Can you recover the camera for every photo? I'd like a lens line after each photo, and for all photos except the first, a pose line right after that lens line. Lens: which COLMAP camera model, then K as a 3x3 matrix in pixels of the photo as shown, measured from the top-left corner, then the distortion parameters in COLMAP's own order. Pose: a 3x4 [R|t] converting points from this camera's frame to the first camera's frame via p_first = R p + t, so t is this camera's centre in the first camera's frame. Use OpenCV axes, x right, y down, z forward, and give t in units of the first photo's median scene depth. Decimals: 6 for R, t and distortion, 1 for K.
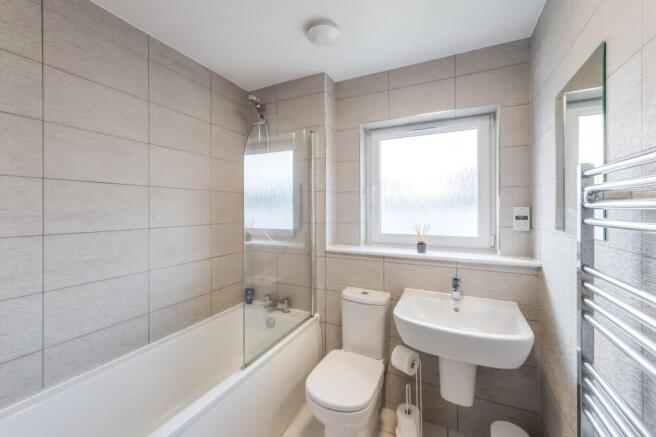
lens RADIAL K [[255.7, 0, 337.9], [0, 255.7, 210.2], [0, 0, 1]] dist [0.010071, -0.000307]
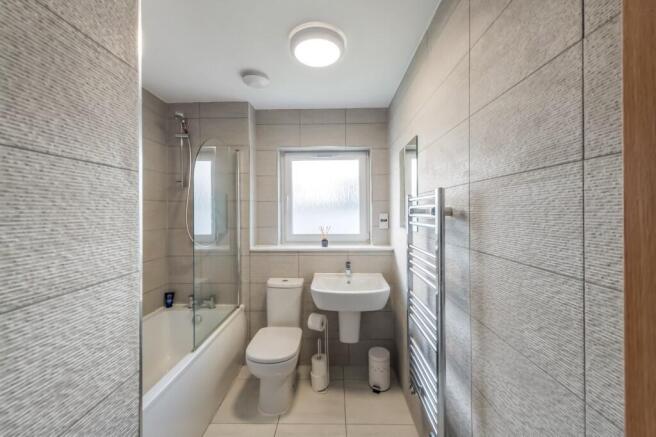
lens RADIAL K [[255.7, 0, 337.9], [0, 255.7, 210.2], [0, 0, 1]] dist [0.010071, -0.000307]
pose [[0.900609, -0.001577, 0.434628, -0.208516], [0.004165, 0.999979, -0.005002, -0.024226], [-0.434611, 0.006315, 0.900596, -0.274922]]
